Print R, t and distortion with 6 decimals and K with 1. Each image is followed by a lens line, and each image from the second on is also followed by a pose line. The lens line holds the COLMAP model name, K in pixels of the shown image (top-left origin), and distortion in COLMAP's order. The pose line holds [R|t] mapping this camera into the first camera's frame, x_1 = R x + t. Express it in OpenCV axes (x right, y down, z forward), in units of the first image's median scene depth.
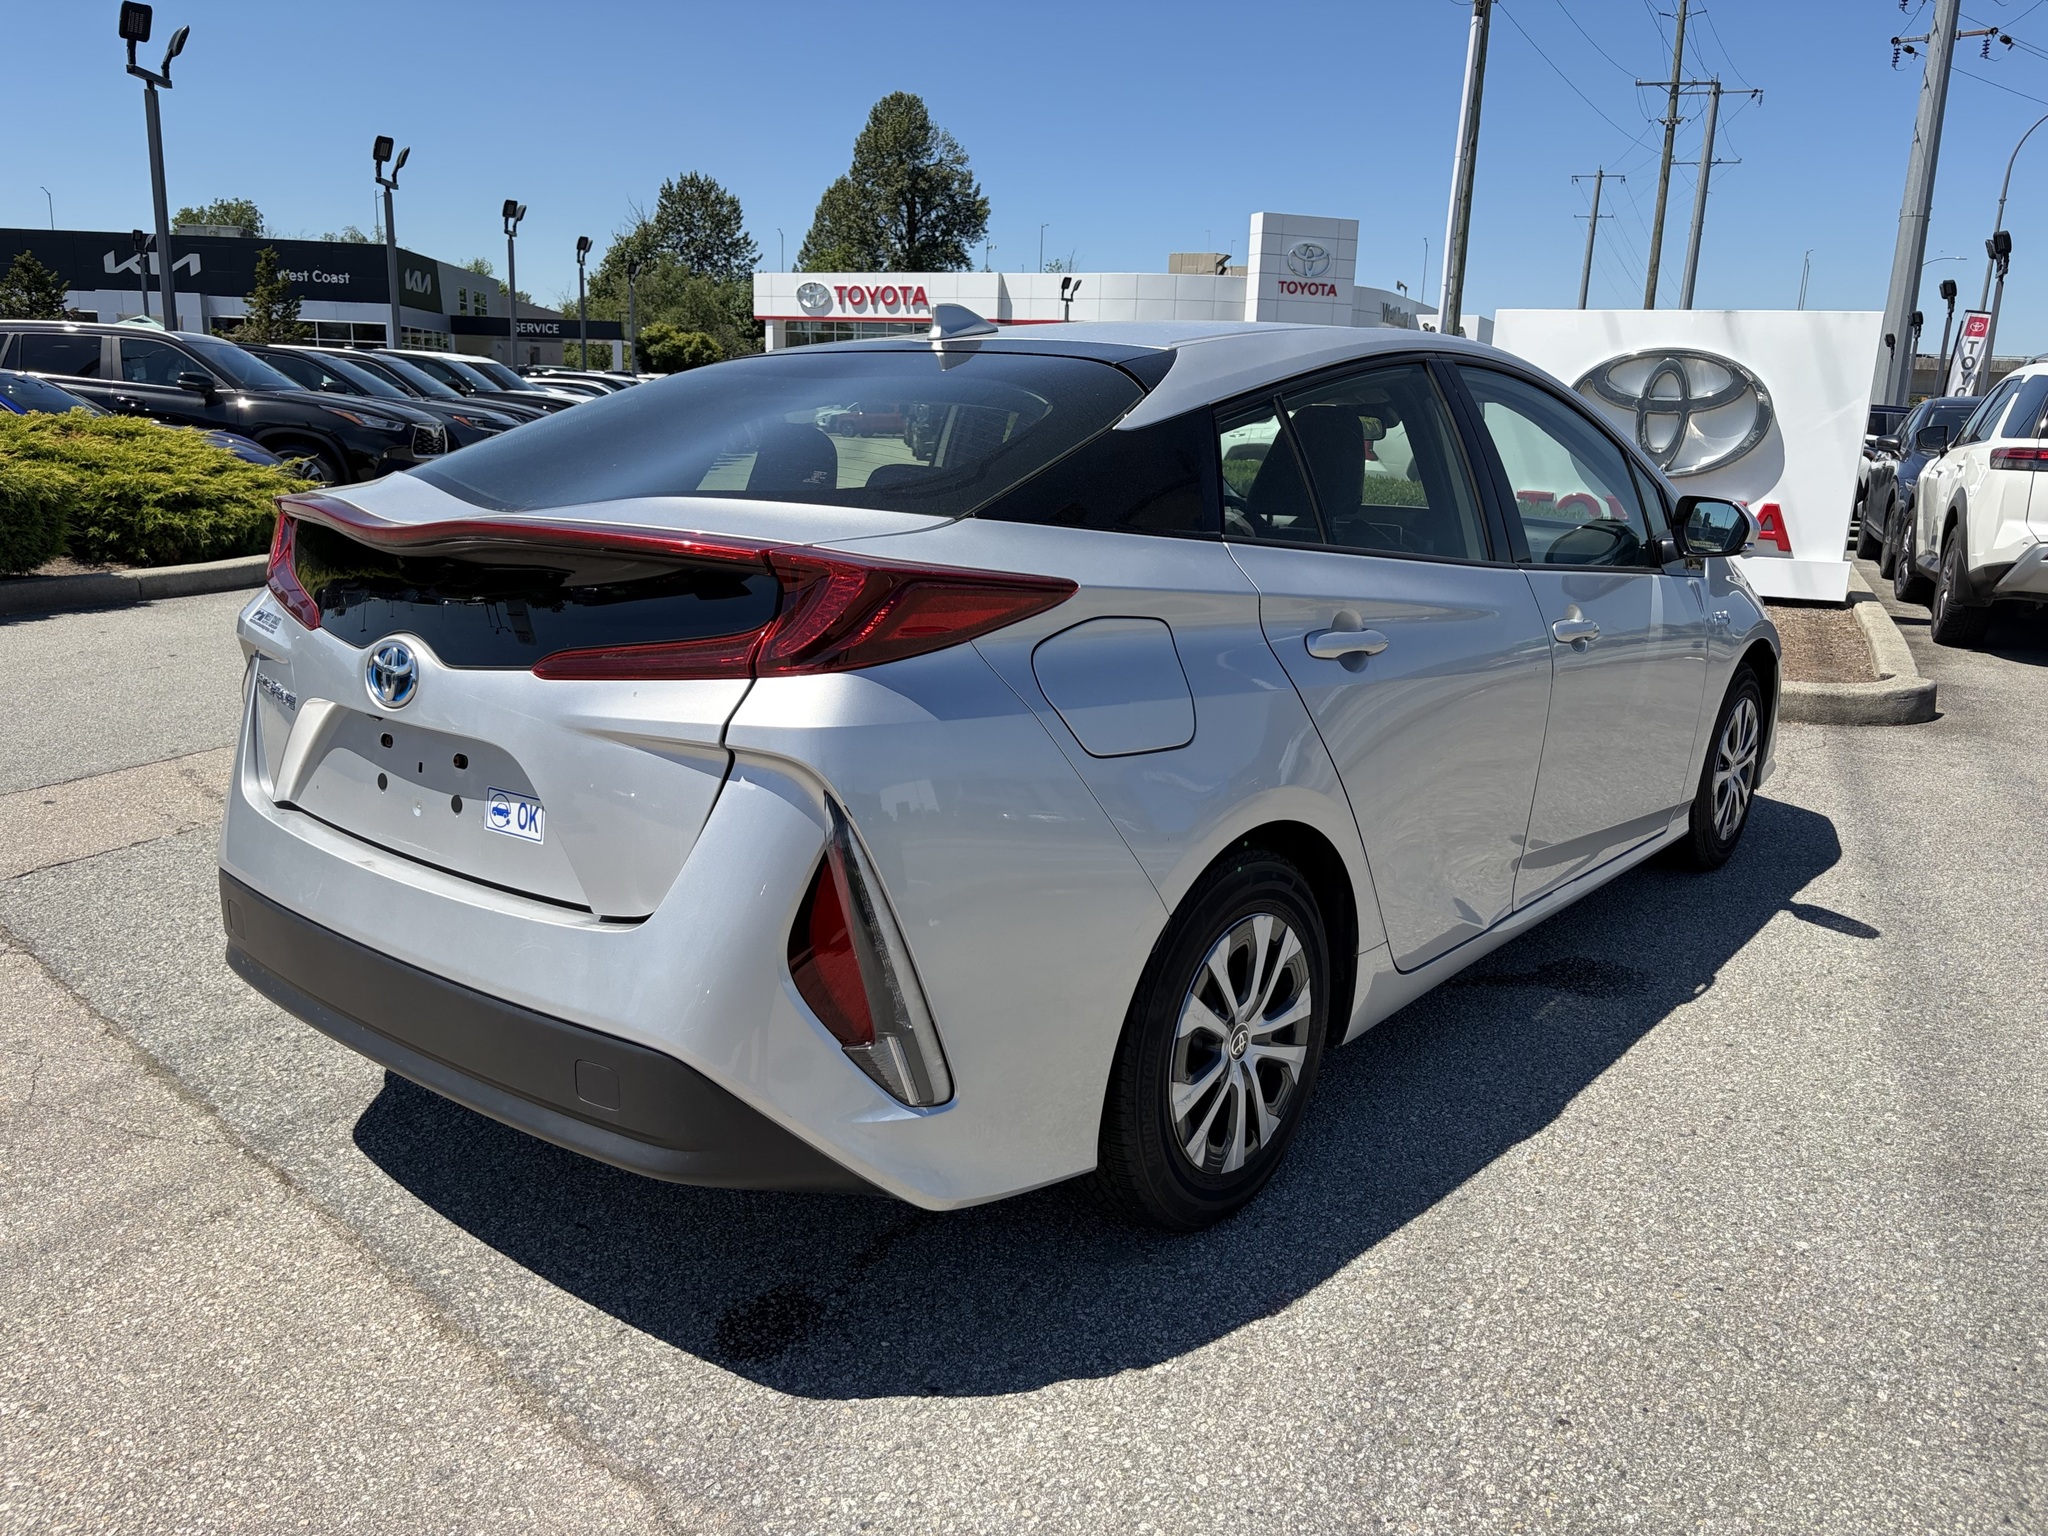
lens RADIAL K [[1546.0, 0, 1024.0], [0, 1546.0, 768.0], [0, 0, 1]] dist [0.065049, -0.074684]
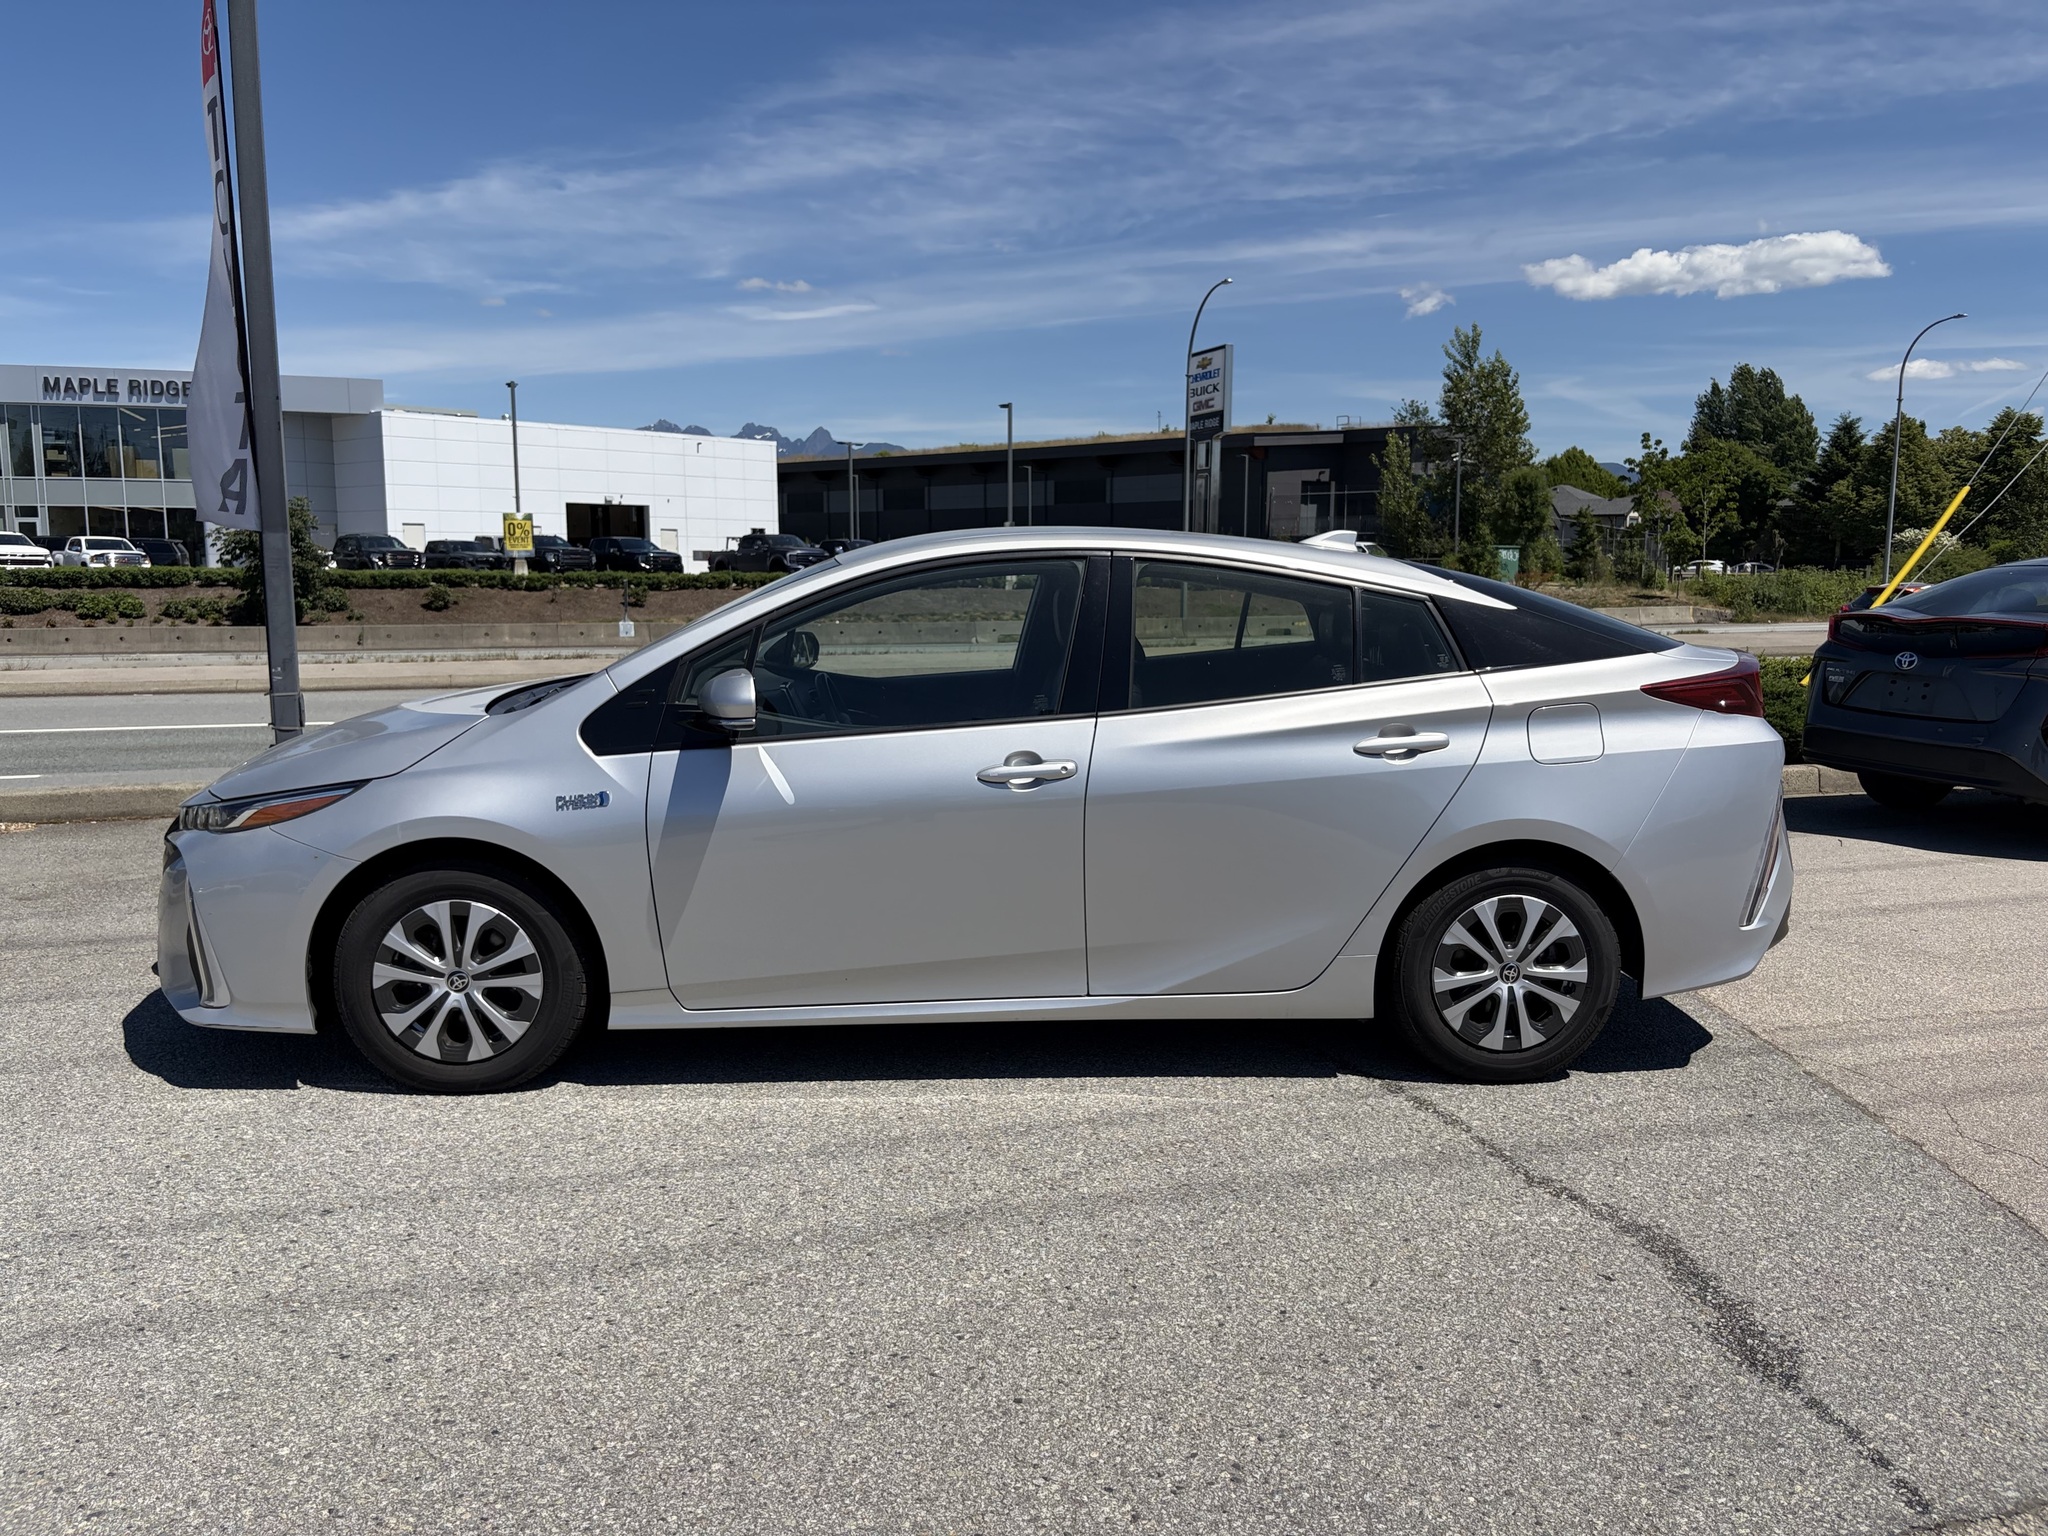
lens RADIAL K [[1542.2, 0, 978.0], [0, 1542.2, 821.9], [0, 0, 1]] dist [0.049414, -0.074209]
pose [[-0.664184, -0.155110, 0.731301, -1.019542], [0.149748, 0.930806, 0.333430, -0.605571], [-0.732418, 0.330970, -0.594999, 2.334727]]
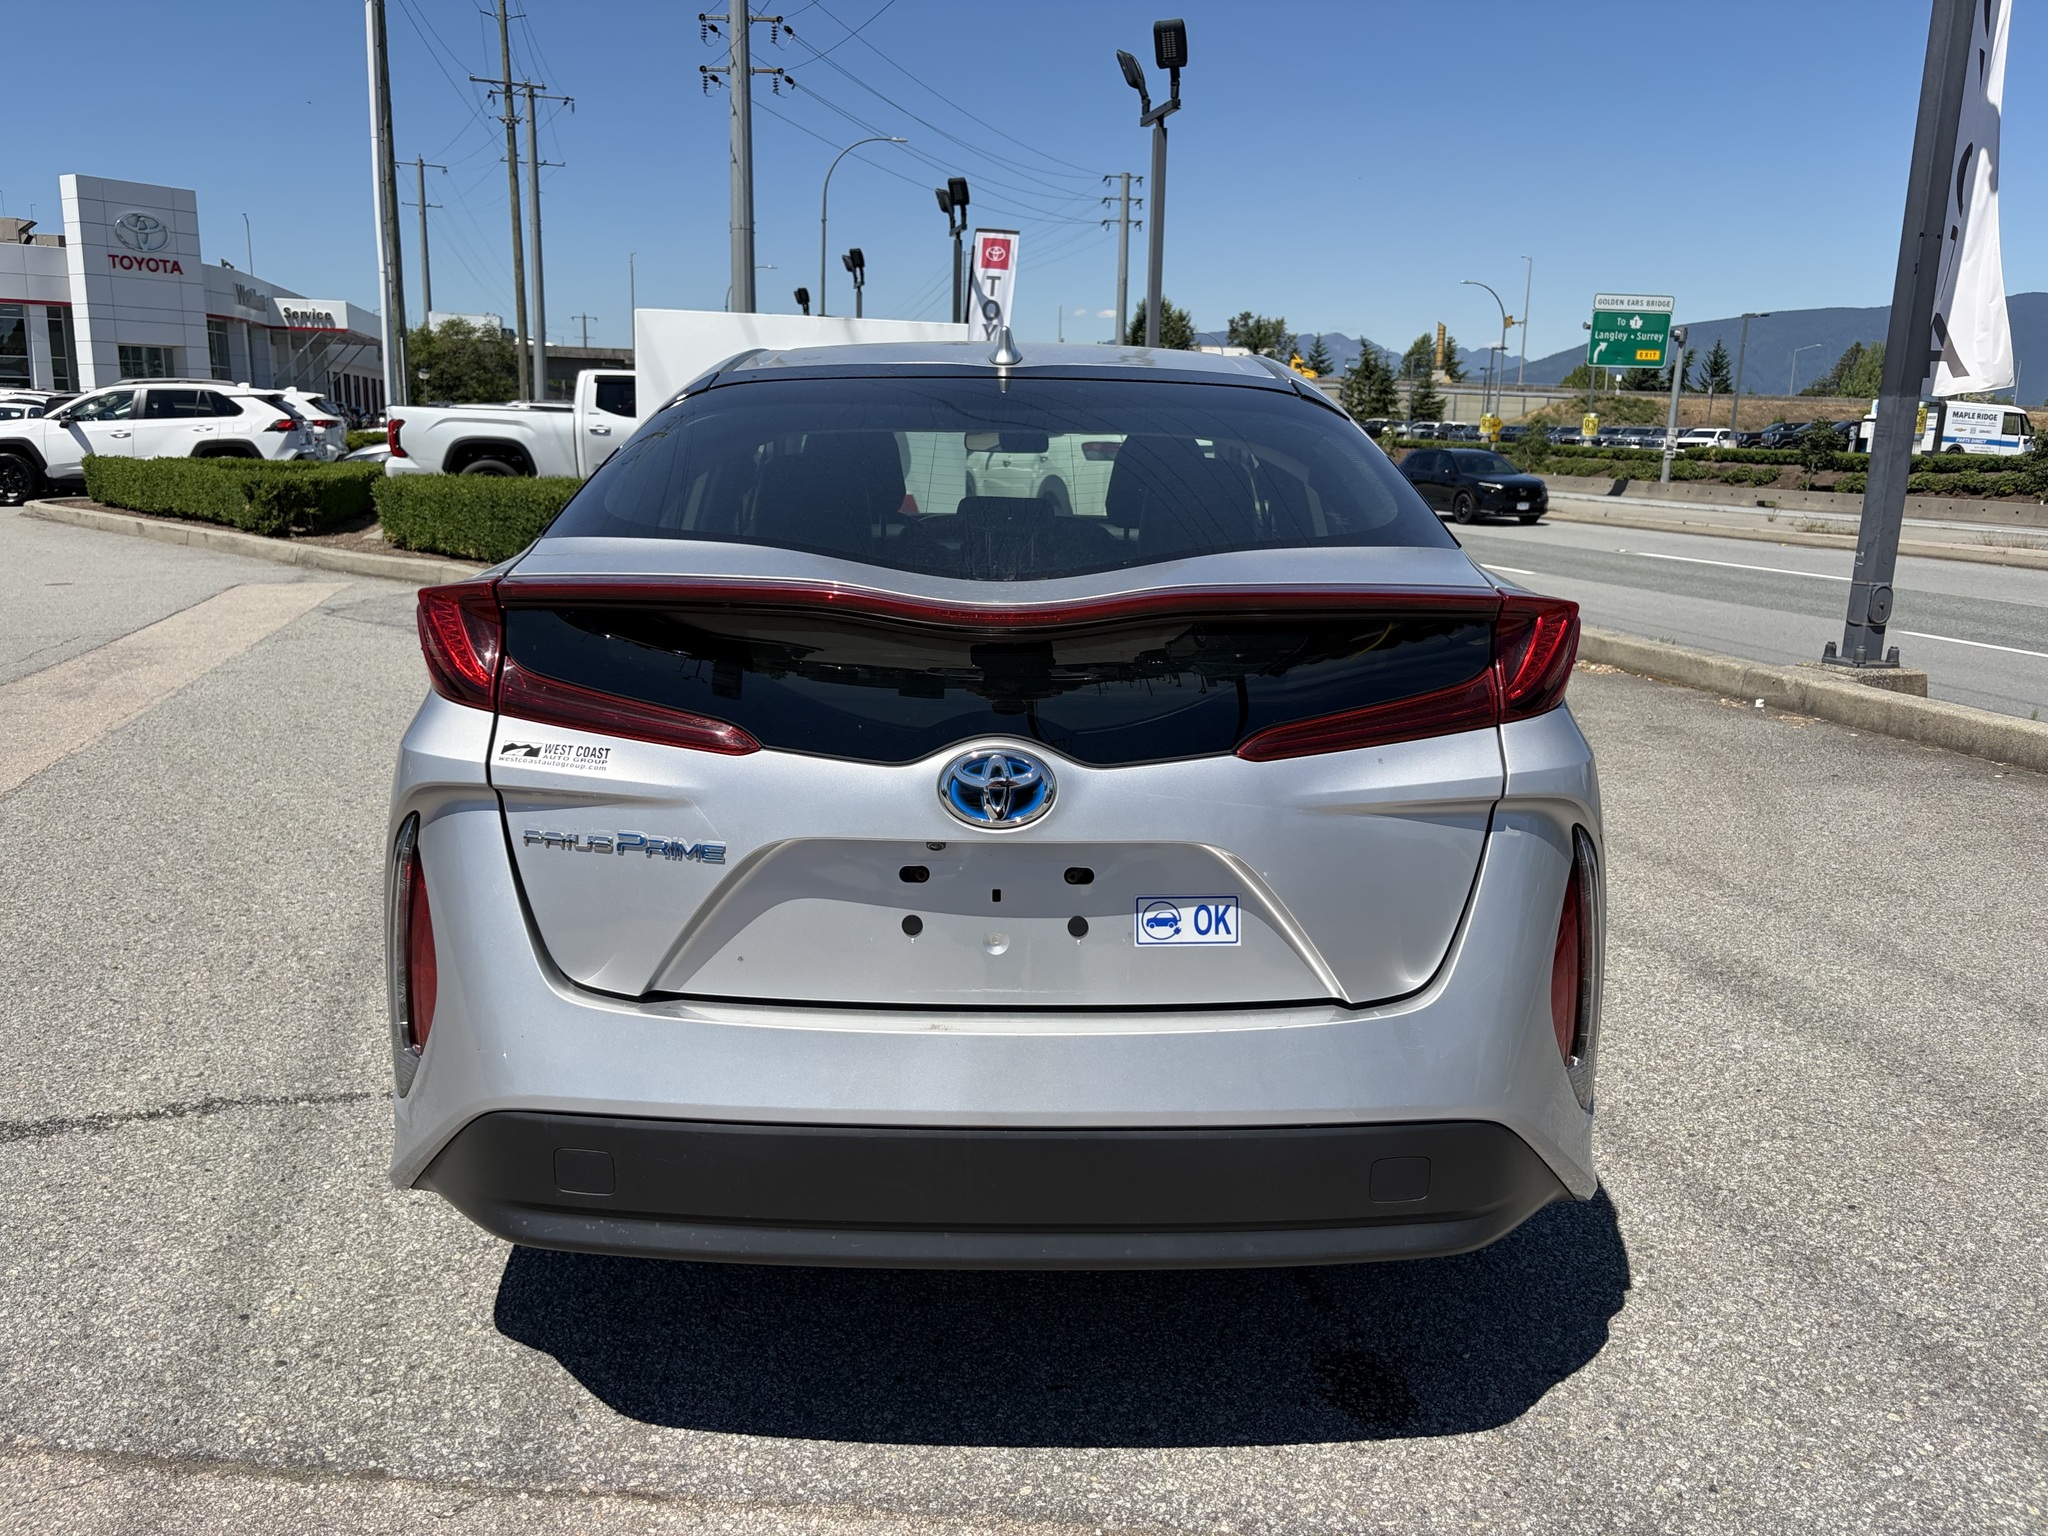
lens RADIAL K [[1546.0, 0, 1024.0], [0, 1546.0, 768.0], [0, 0, 1]] dist [0.065049, -0.074684]
pose [[0.778129, -0.150197, 0.609882, -0.657103], [0.147086, 0.987563, 0.055547, -0.084072], [-0.610640, 0.046482, 0.790543, 0.256436]]
